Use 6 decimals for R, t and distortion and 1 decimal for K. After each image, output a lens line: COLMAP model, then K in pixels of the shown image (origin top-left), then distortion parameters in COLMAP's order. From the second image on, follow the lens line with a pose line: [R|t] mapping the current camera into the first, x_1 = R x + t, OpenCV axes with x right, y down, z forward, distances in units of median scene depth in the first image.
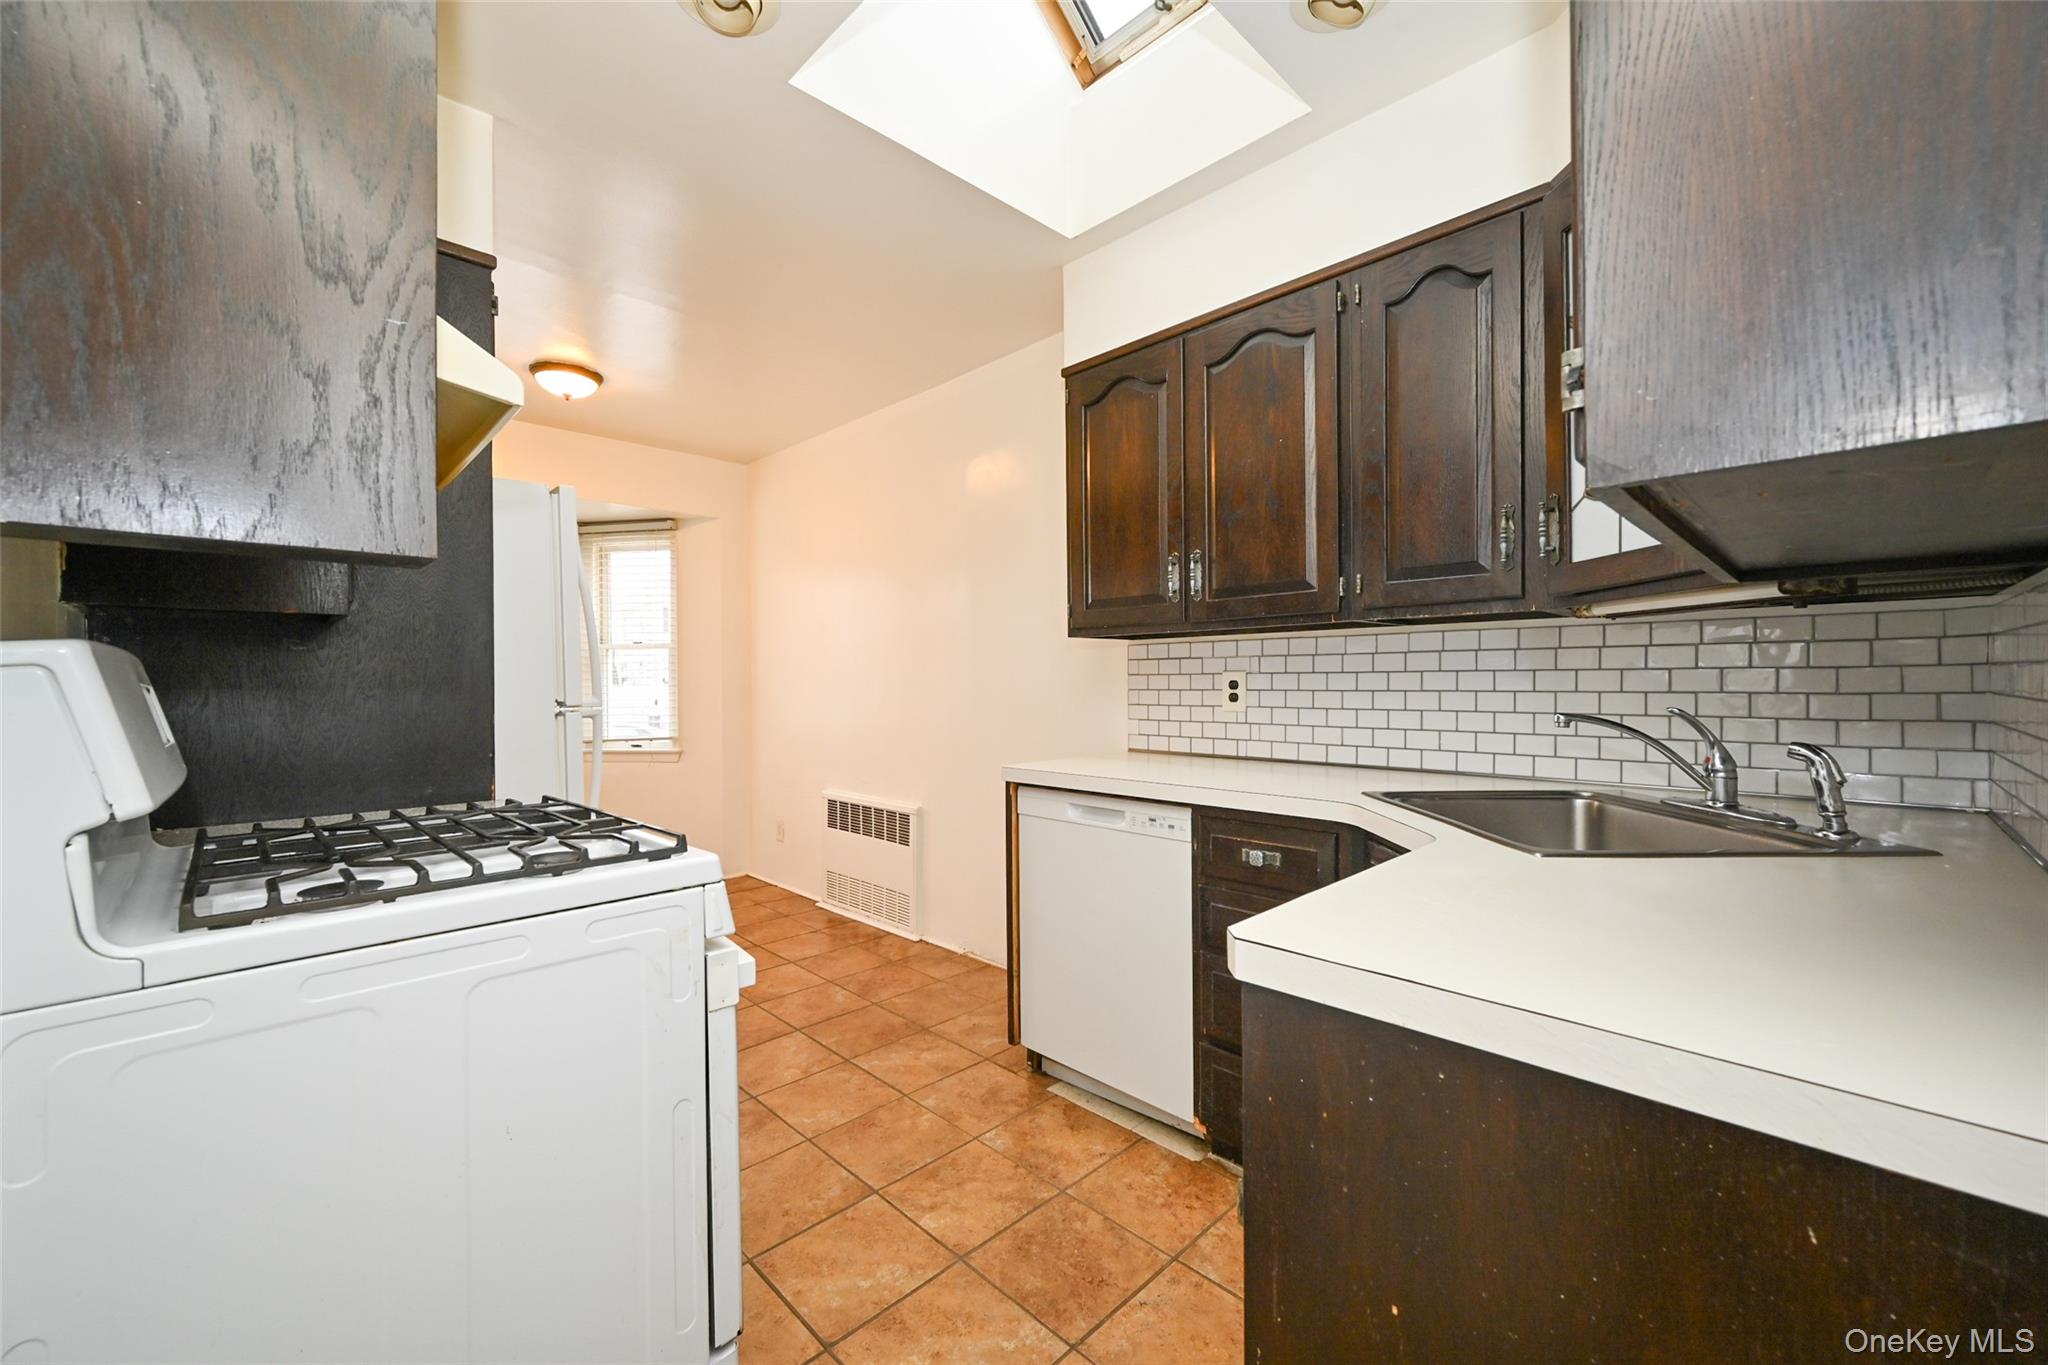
lens RADIAL K [[805.4, 0, 1024.6], [0, 805.4, 687.2], [0, 0, 1]] dist [0.000650, 0.000072]
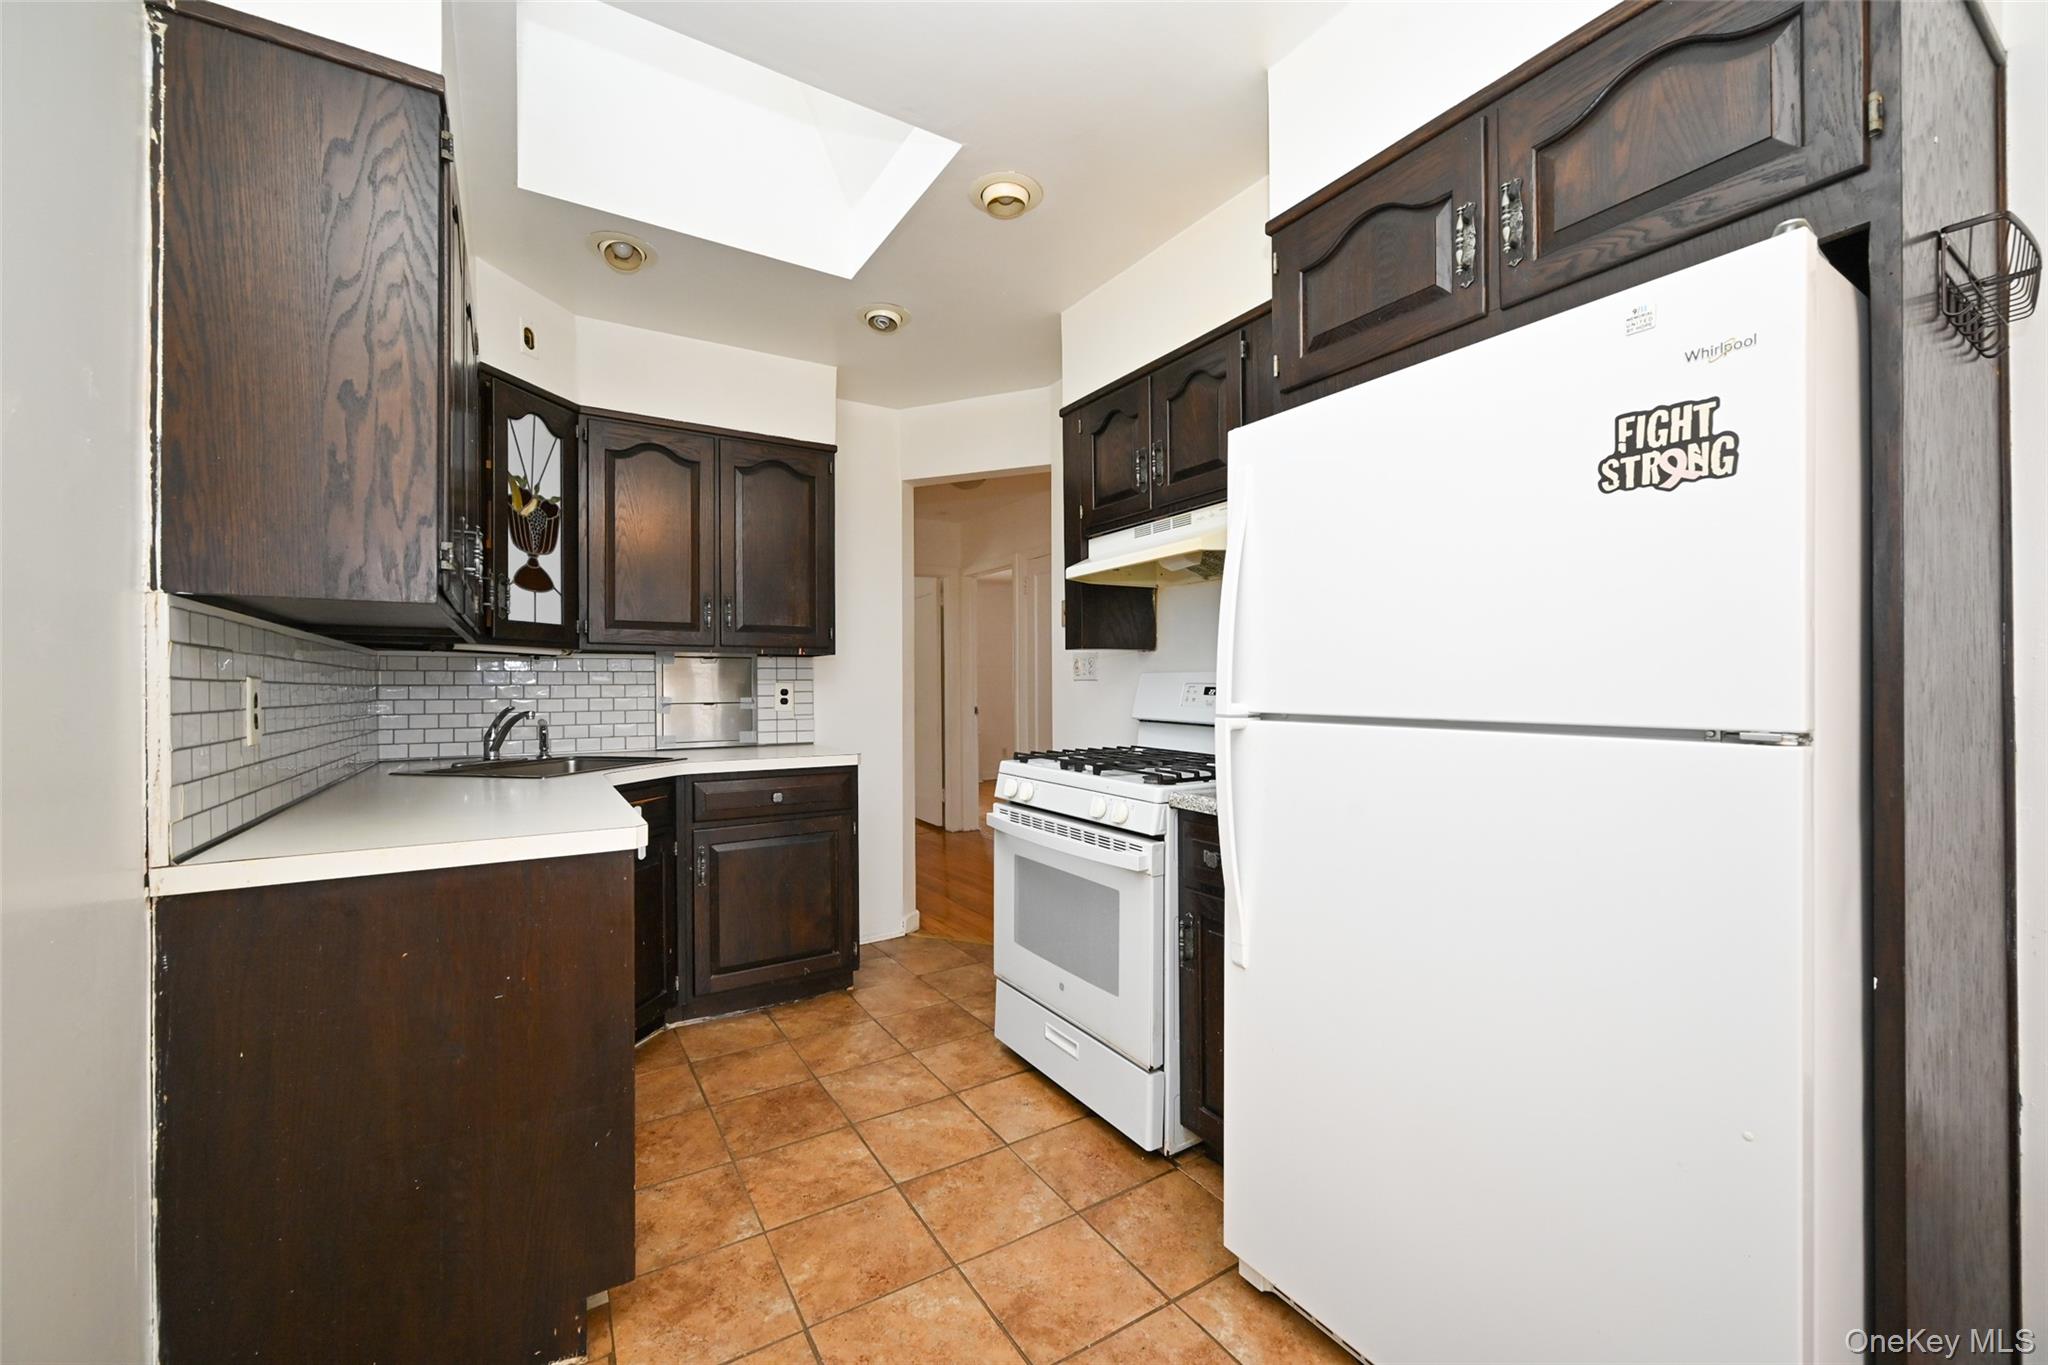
lens RADIAL K [[805.4, 0, 1026.2], [0, 805.4, 680.0], [0, 0, 1]] dist [0.000650, 0.000072]
pose [[-0.976711, 0.015025, 0.214034, -0.571464], [0.014613, 0.999887, -0.003506, -0.009263], [-0.214062, -0.000296, -0.976820, 1.953468]]
